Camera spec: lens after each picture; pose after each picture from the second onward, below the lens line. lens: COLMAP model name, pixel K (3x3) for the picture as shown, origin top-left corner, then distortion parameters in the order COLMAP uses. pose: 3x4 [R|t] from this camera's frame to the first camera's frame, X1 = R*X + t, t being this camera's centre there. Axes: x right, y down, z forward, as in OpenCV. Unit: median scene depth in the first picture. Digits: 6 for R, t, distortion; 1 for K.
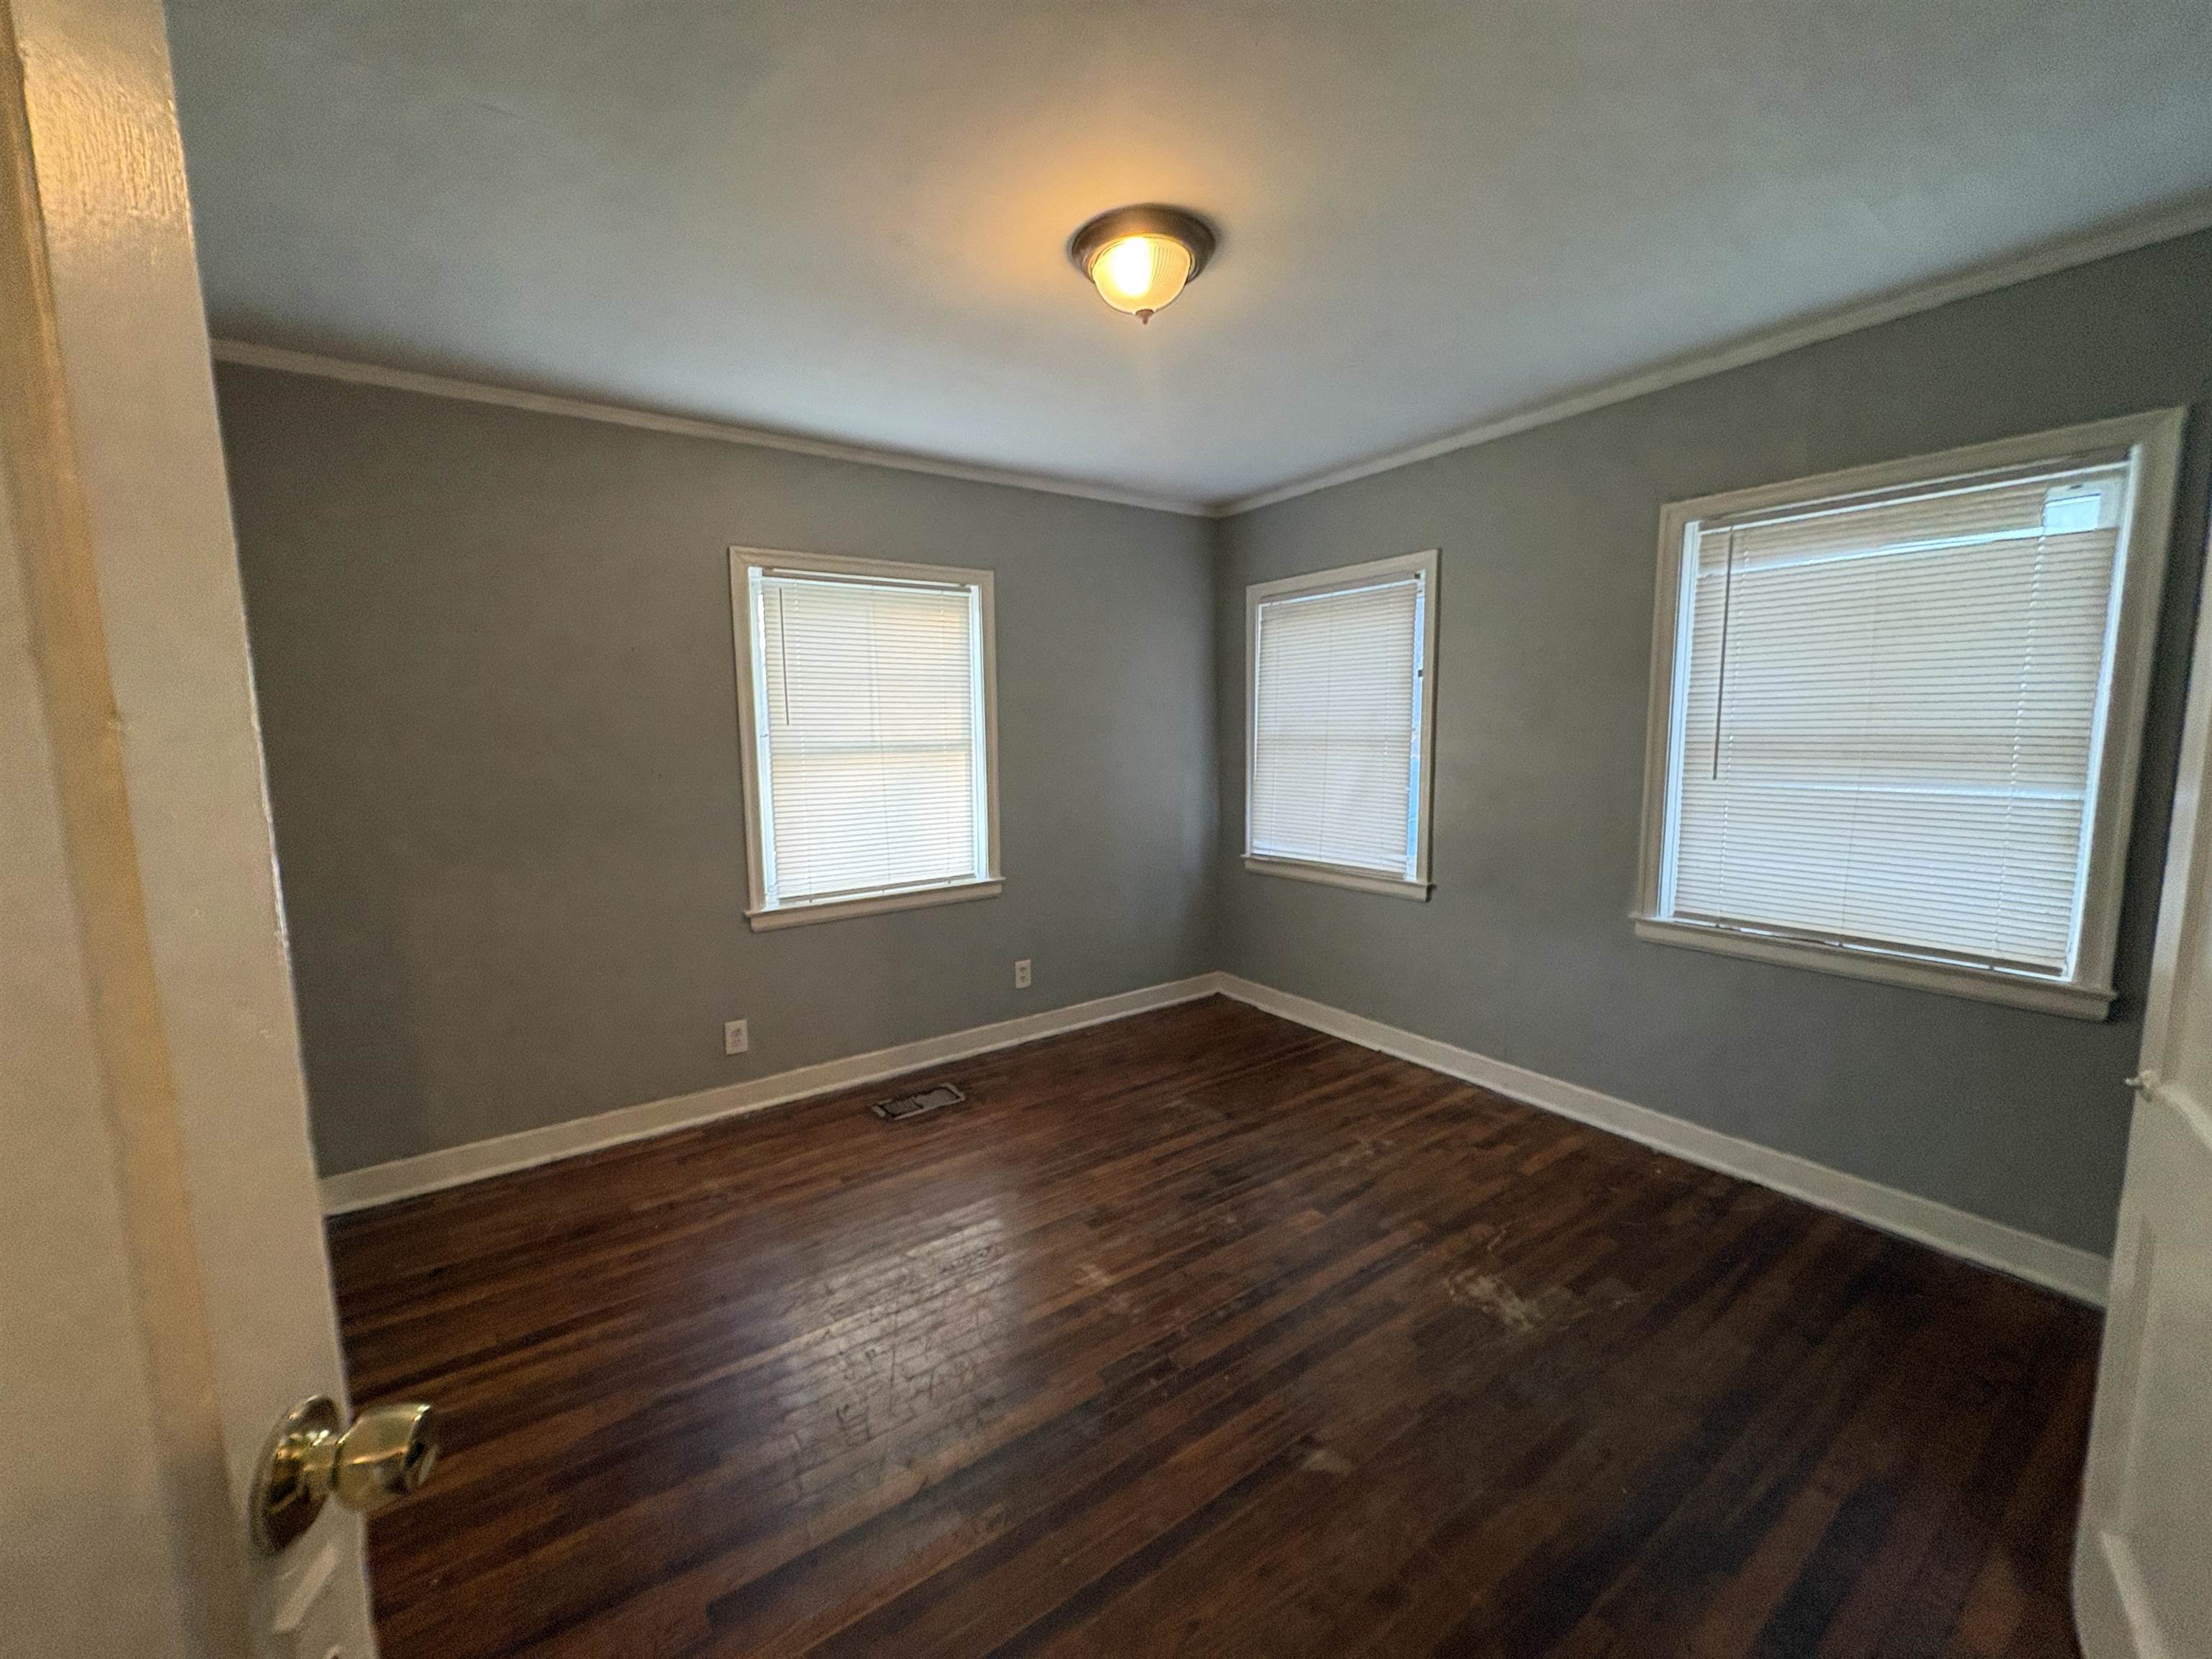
lens RADIAL K [[896.6, 0, 1105.0], [0, 896.6, 836.7], [0, 0, 1]] dist [0.000095, 0.000020]
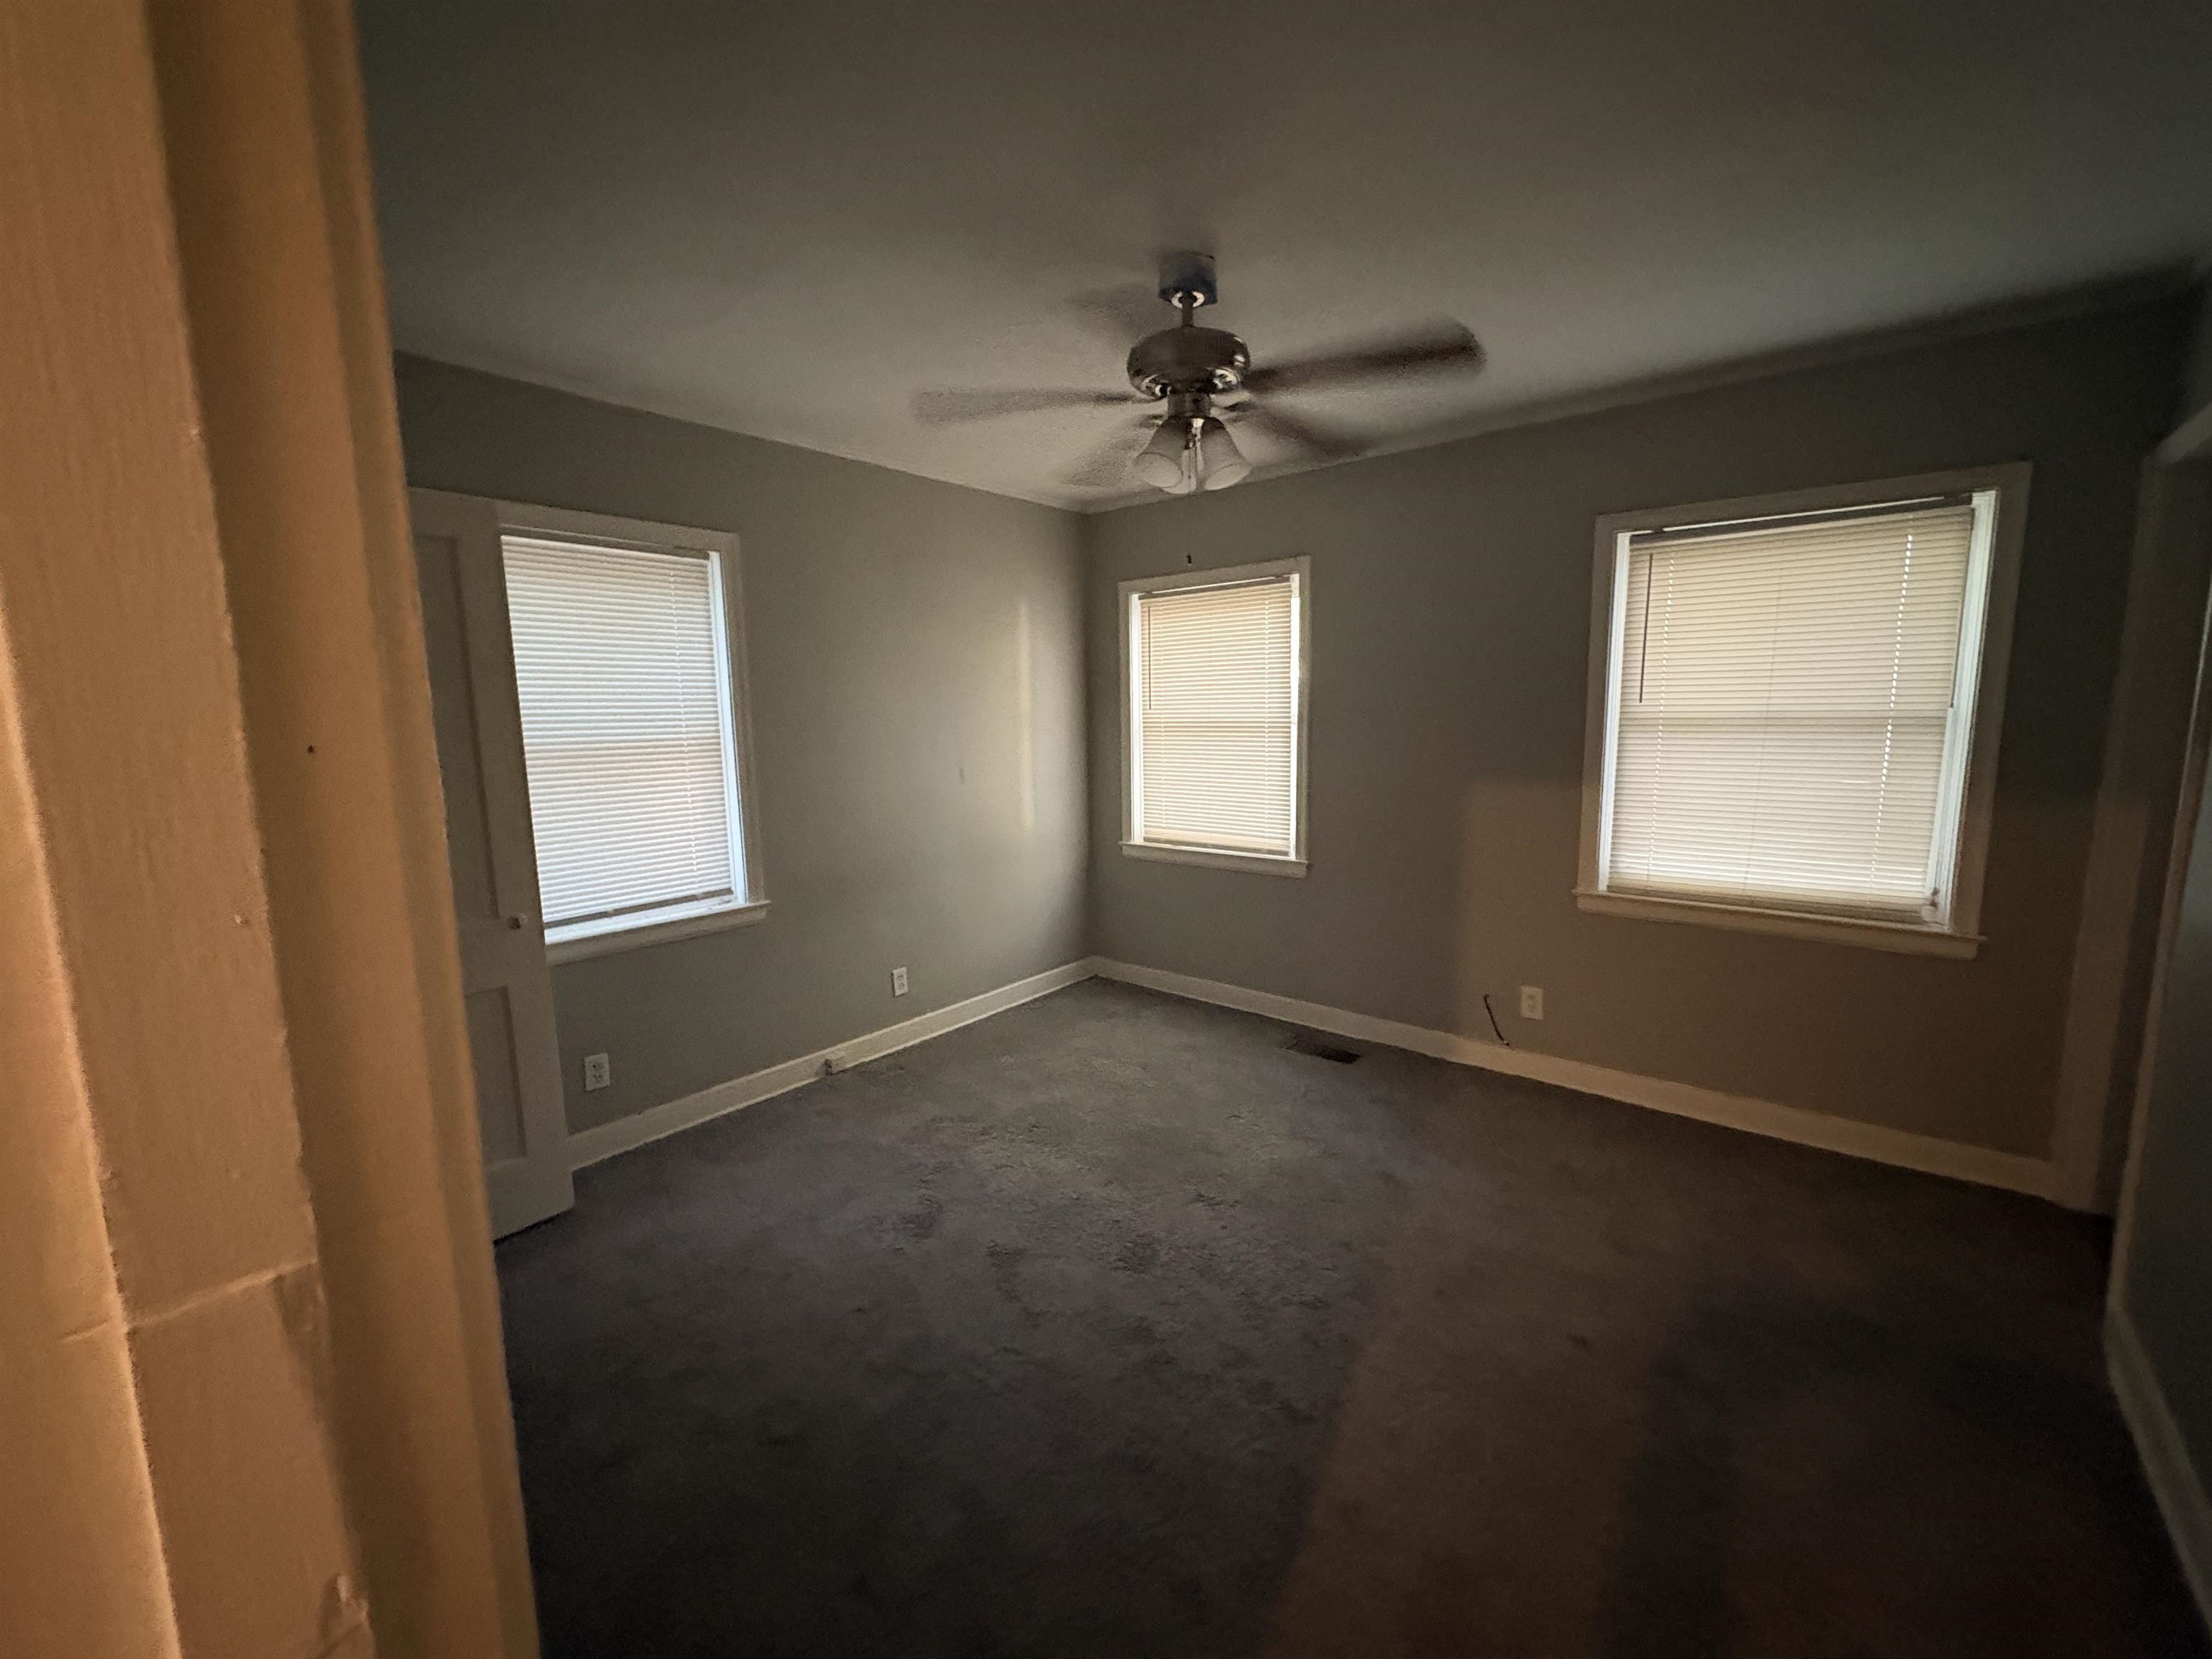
lens RADIAL K [[896.6, 0, 1103.2], [0, 896.6, 831.3], [0, 0, 1]] dist [0.000095, 0.000020]
pose [[0.969680, -0.037653, 0.241460, -0.132601], [0.037145, 0.999288, 0.006656, -0.000652], [-0.241539, 0.002515, 0.970388, 0.020702]]
